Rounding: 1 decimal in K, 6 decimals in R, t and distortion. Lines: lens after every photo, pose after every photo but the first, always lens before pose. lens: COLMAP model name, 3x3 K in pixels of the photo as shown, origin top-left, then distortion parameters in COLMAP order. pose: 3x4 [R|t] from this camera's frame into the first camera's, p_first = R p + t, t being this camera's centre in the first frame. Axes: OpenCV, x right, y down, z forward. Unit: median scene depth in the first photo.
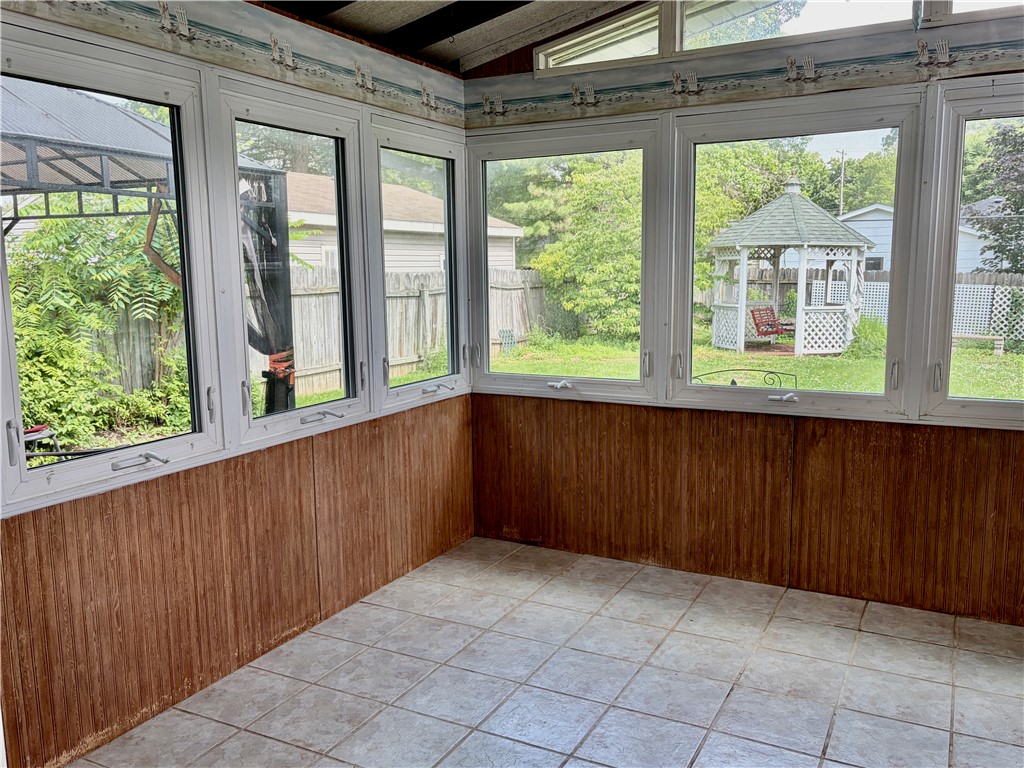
lens RADIAL K [[842.7, 0, 512.0], [0, 842.7, 384.0], [0, 0, 1]] dist [0.008642, 0.010623]
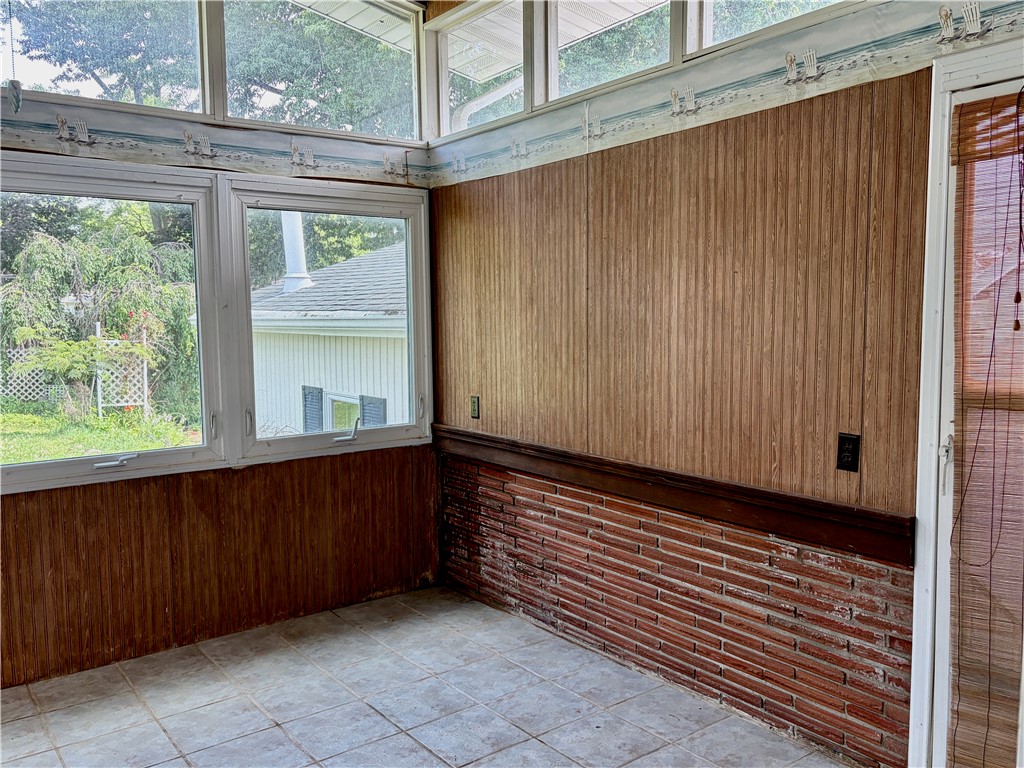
lens RADIAL K [[822.9, 0, 512.0], [0, 822.9, 384.0], [0, 0, 1]] dist [-0.004306, -0.007900]
pose [[0.414226, -0.063961, 0.907924, -0.090766], [0.134918, 0.990822, 0.008247, -0.005499], [-0.900119, 0.119079, 0.419054, 0.048298]]
